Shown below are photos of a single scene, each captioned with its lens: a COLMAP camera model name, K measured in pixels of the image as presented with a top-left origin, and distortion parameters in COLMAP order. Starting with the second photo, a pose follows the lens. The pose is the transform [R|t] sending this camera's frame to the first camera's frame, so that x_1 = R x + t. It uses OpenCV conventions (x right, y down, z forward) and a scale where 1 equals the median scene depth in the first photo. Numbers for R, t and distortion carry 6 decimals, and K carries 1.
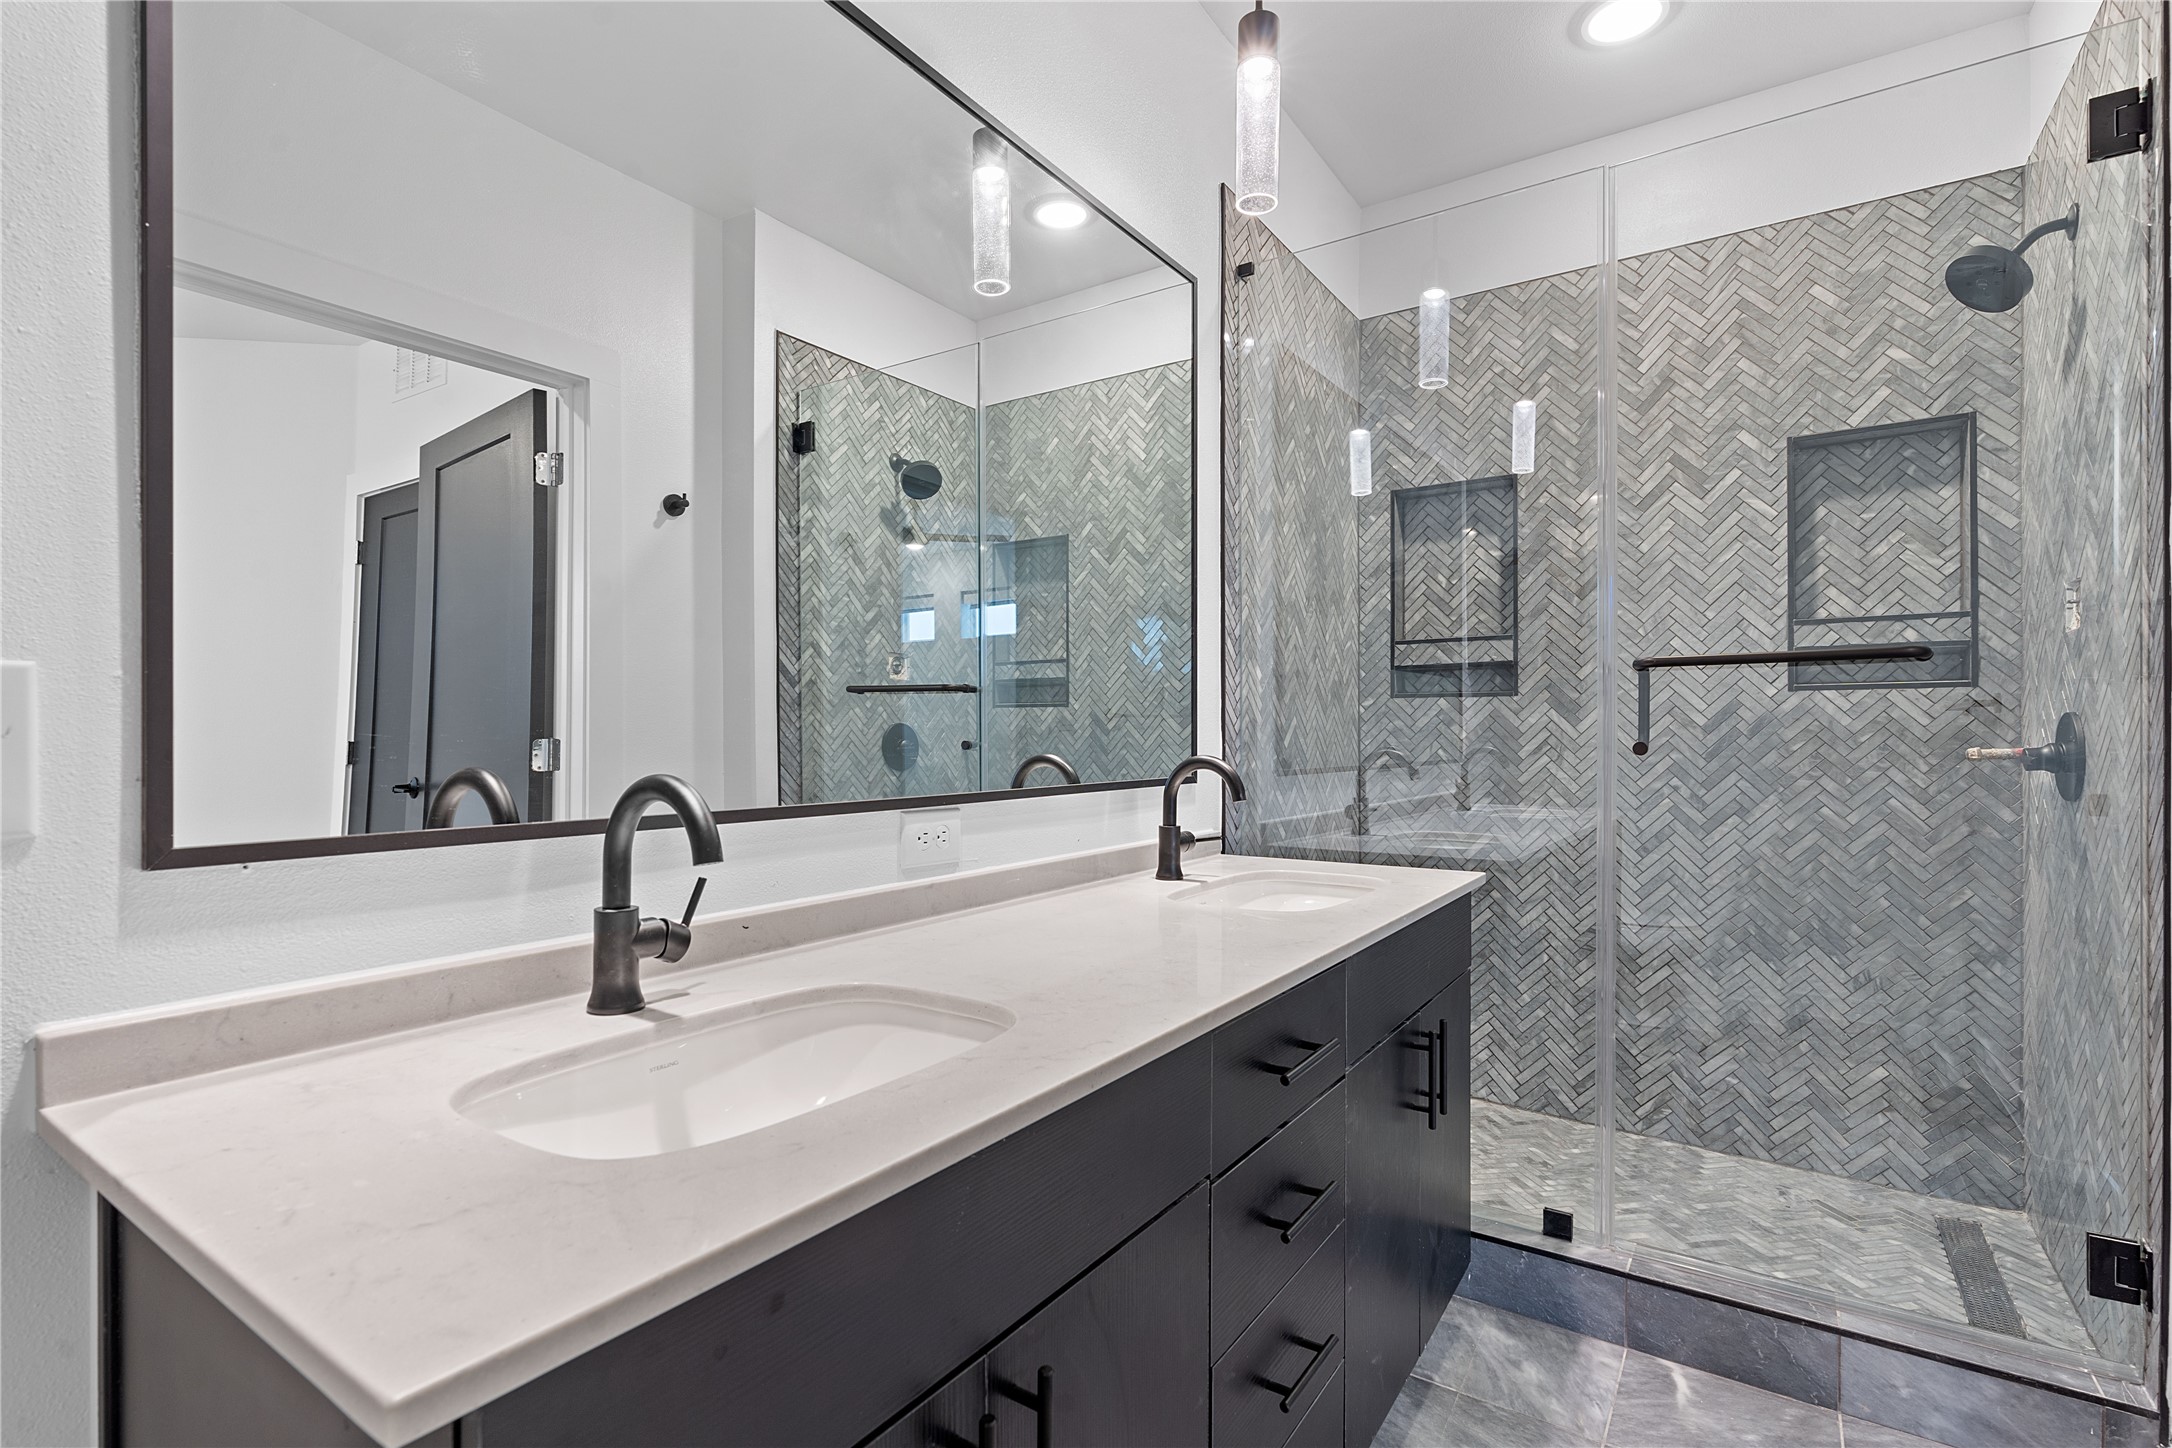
lens RADIAL K [[1001.4, 0, 1088.8], [0, 1001.4, 730.4], [0, 0, 1]] dist [-0.006438, 0.000120]
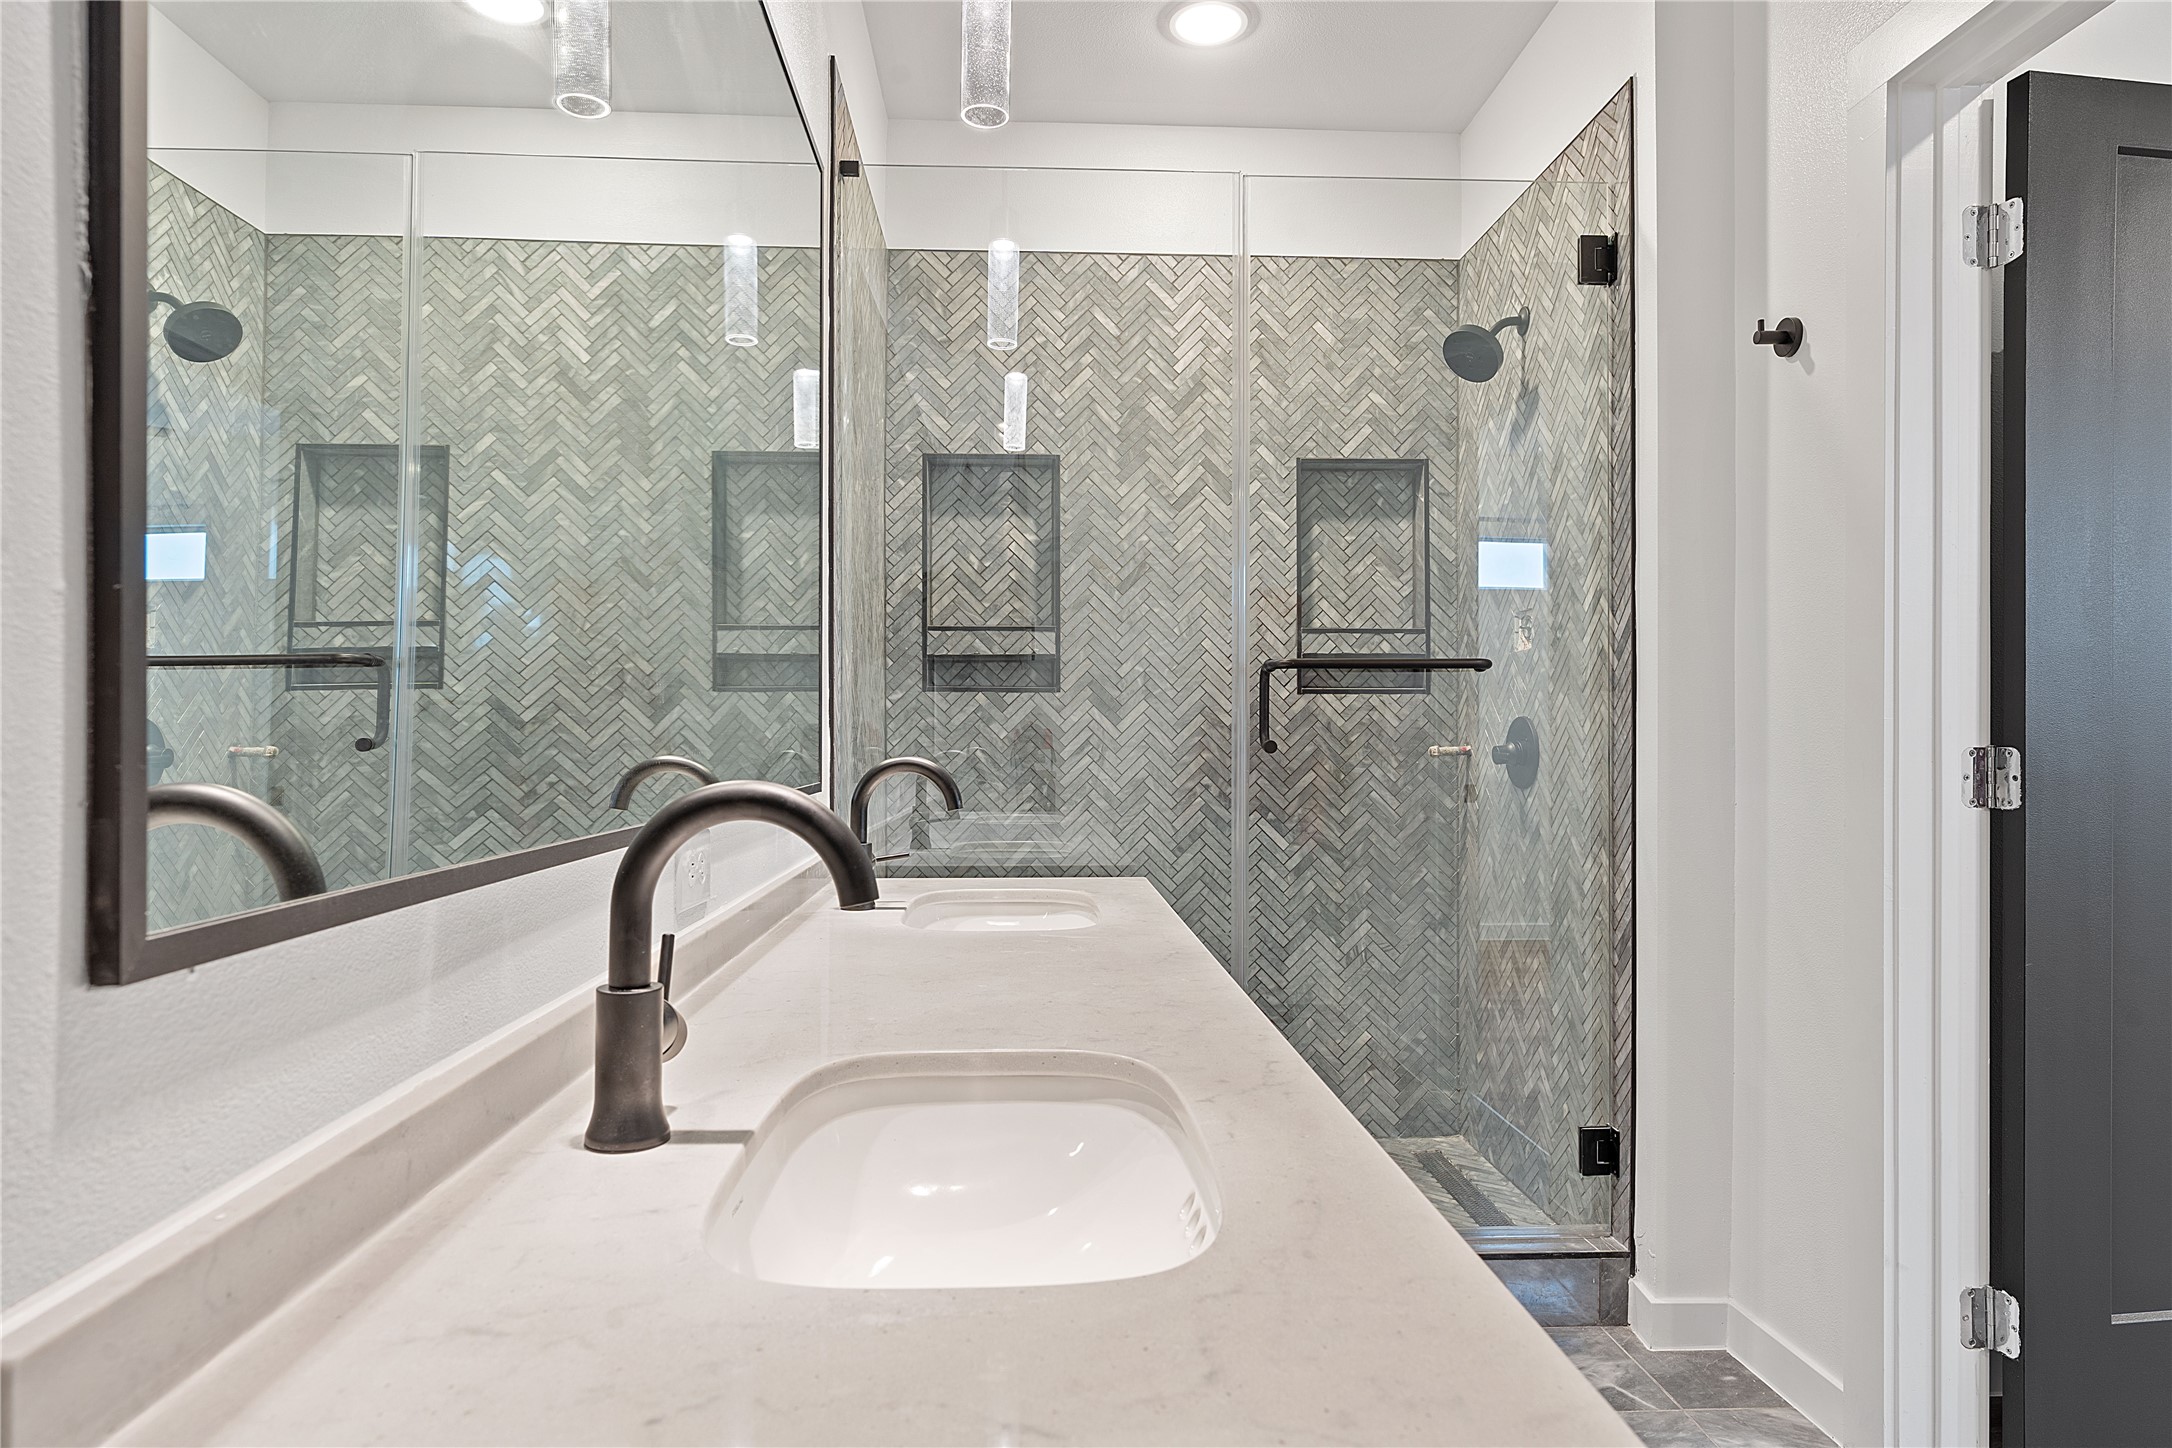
lens RADIAL K [[1233.6, 0, 1086.0], [0, 1233.6, 724.0], [0, 0, 1]] dist [-0.001012, -0.015688]
pose [[0.805660, 0.008303, 0.592320, -0.265318], [-0.005125, 0.999962, -0.007047, 0.003394], [-0.592356, 0.002642, 0.805672, 0.064299]]
